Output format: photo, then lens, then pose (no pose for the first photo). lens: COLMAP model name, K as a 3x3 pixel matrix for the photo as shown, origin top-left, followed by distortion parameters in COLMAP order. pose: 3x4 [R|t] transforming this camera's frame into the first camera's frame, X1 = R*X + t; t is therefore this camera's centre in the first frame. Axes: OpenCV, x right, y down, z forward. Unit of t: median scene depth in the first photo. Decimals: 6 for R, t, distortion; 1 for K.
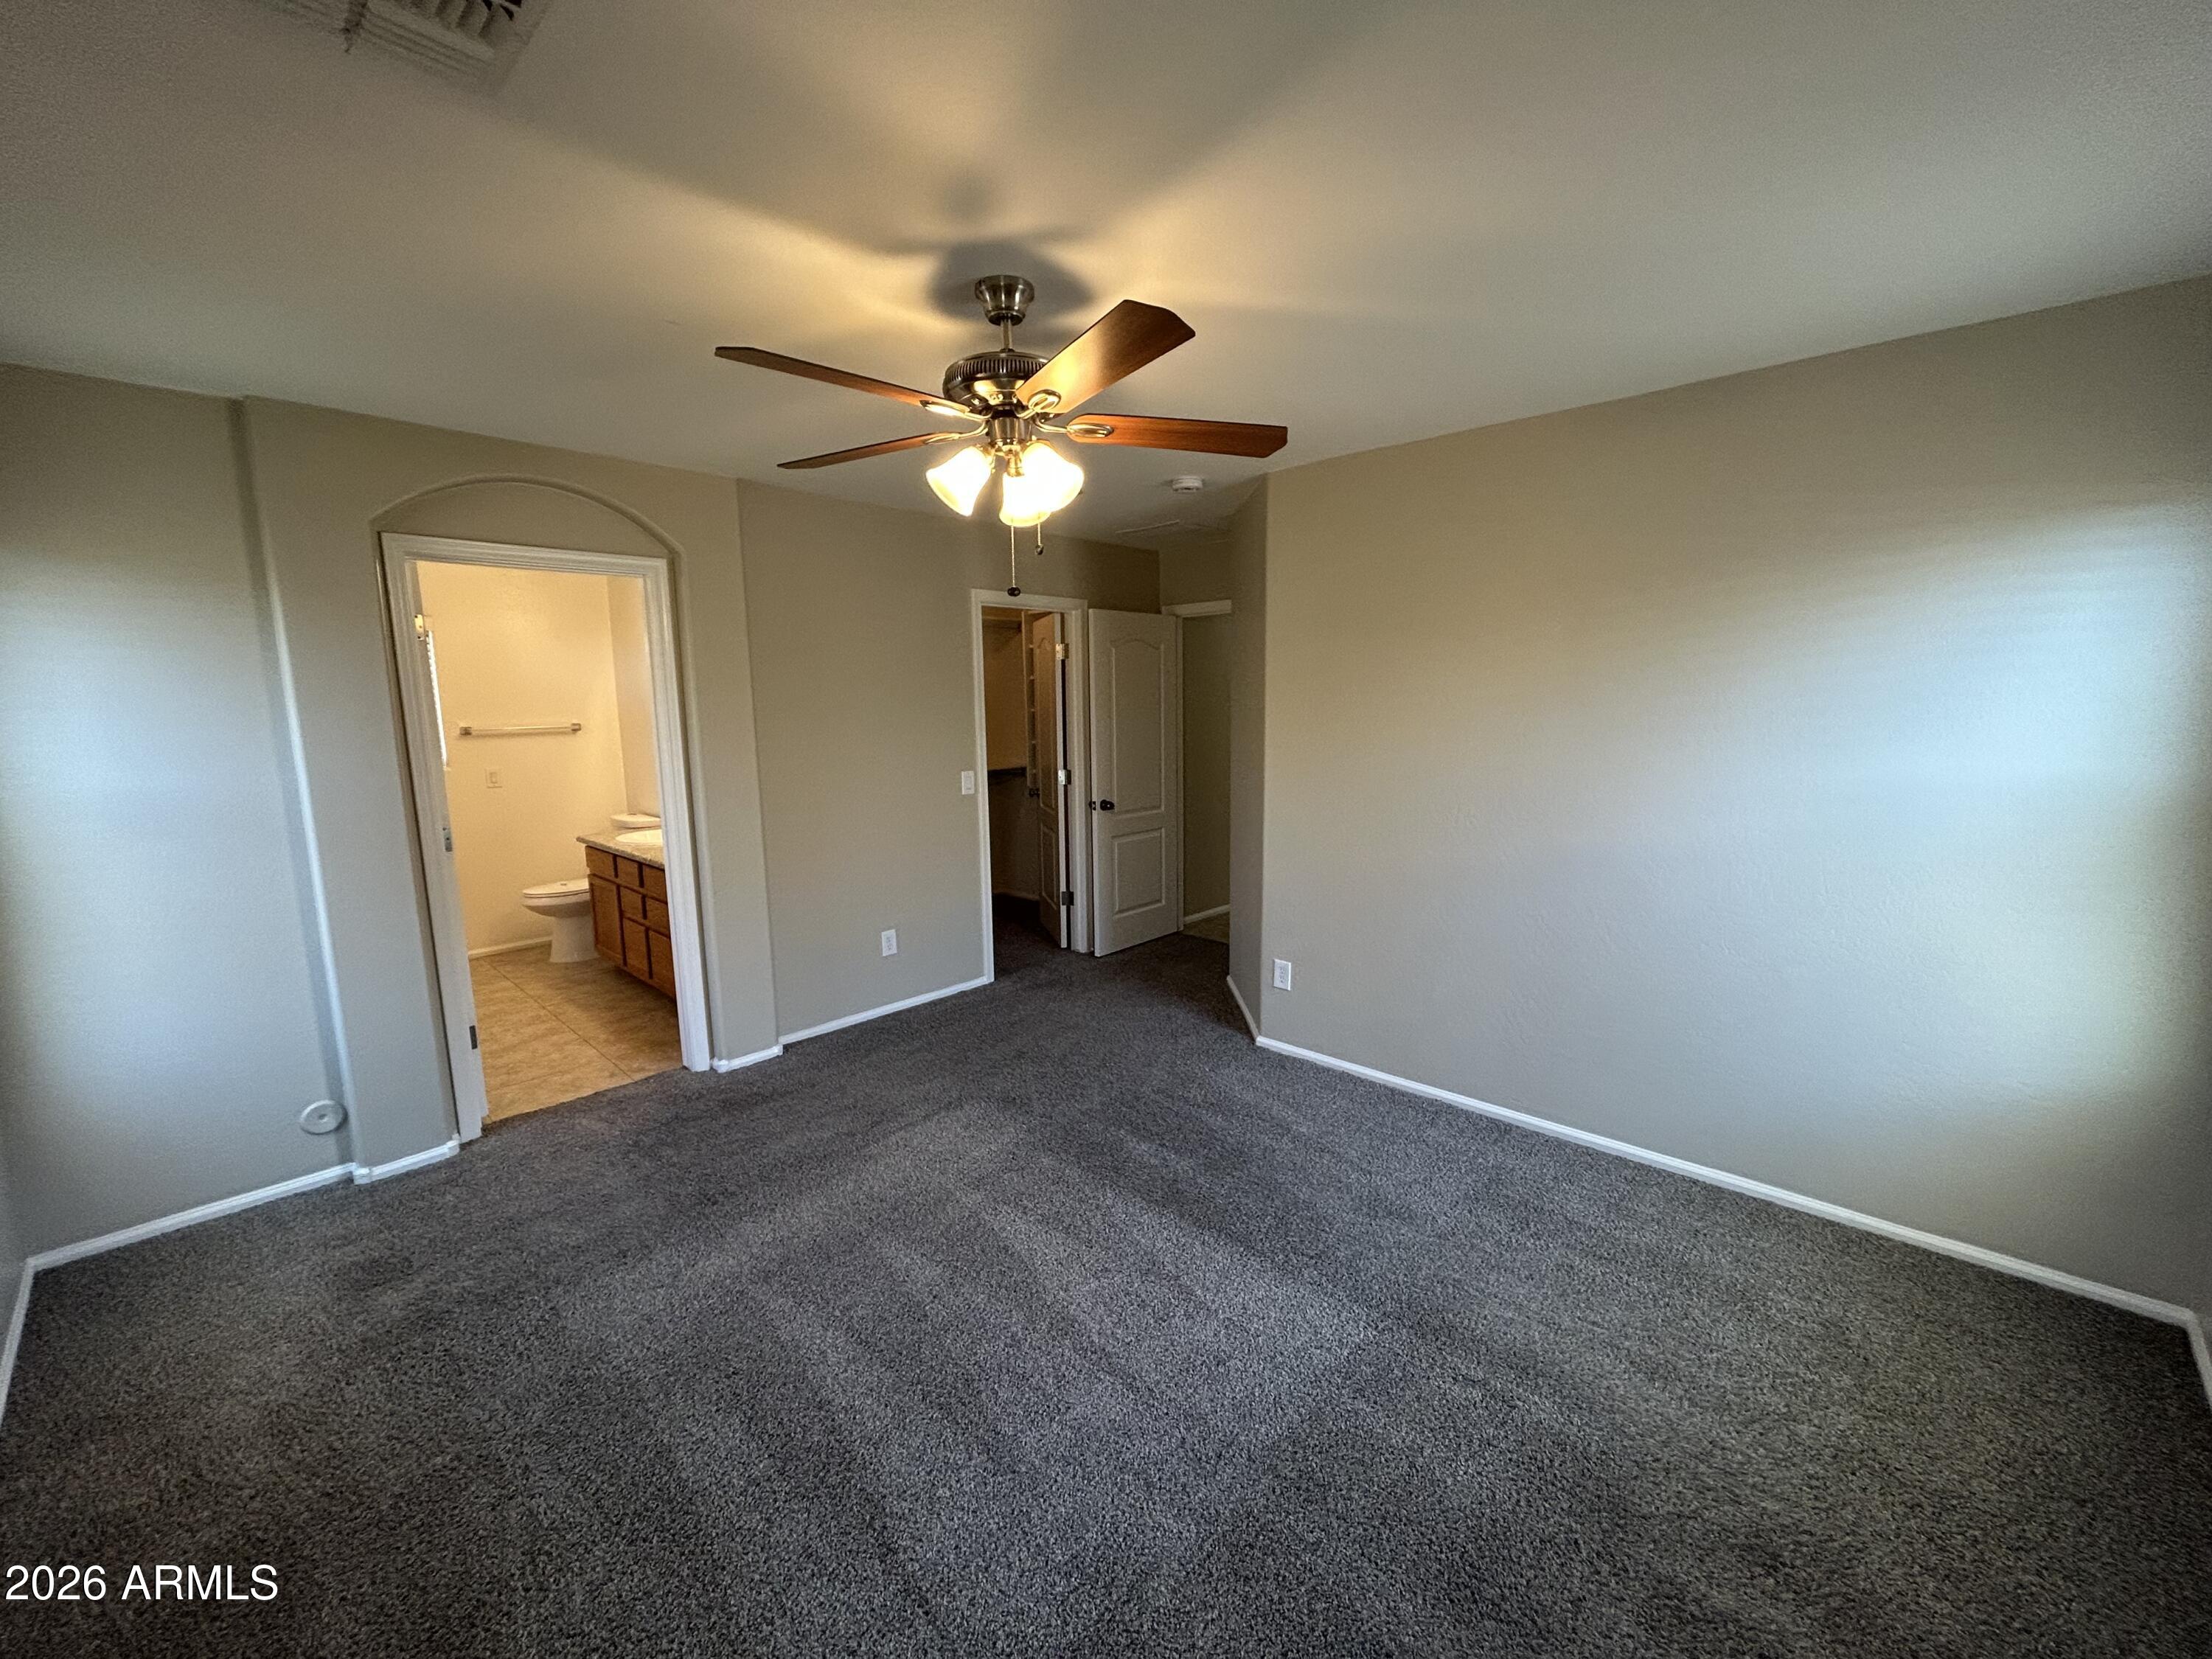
lens RADIAL K [[892.8, 0, 1105.9], [0, 892.8, 830.6], [0, 0, 1]] dist [0.000353, -0.000001]
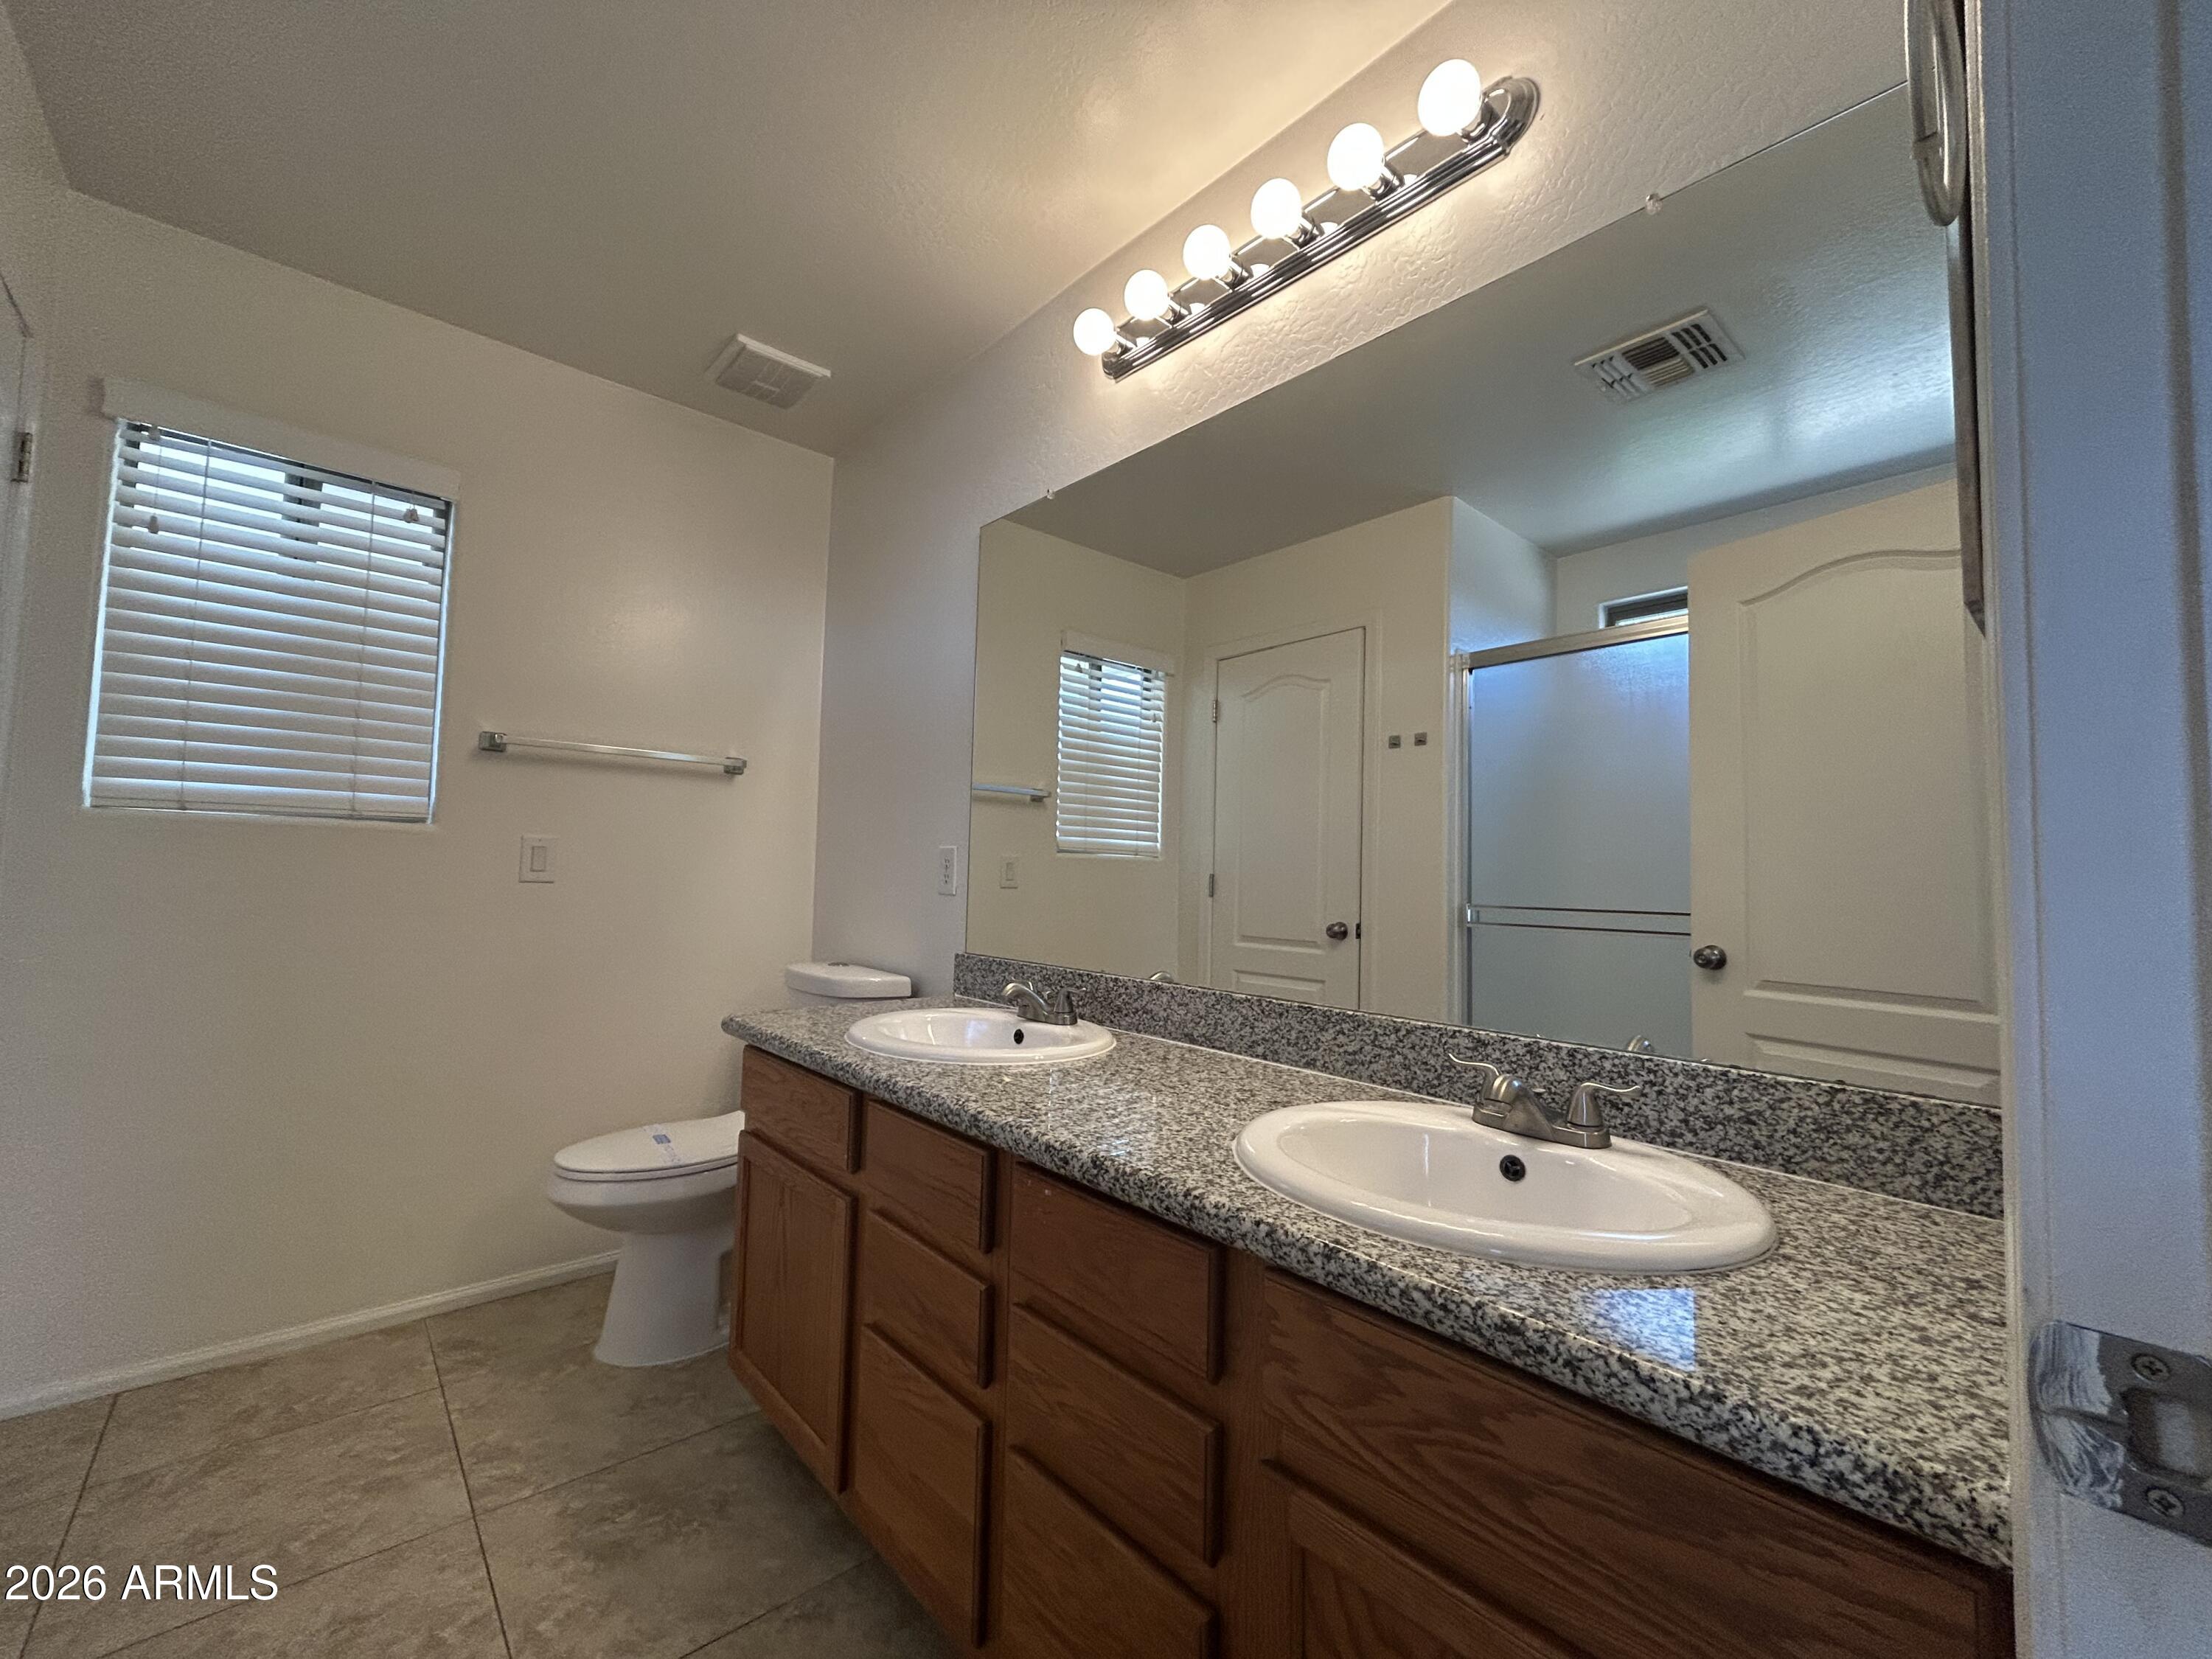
lens RADIAL K [[892.8, 0, 1105.6], [0, 892.8, 828.9], [0, 0, 1]] dist [0.000353, -0.000001]
pose [[0.996664, 0.040626, -0.070791, -0.412316], [-0.054191, 0.977942, -0.201725, -0.003107], [0.061034, 0.204889, 0.976881, 0.636564]]
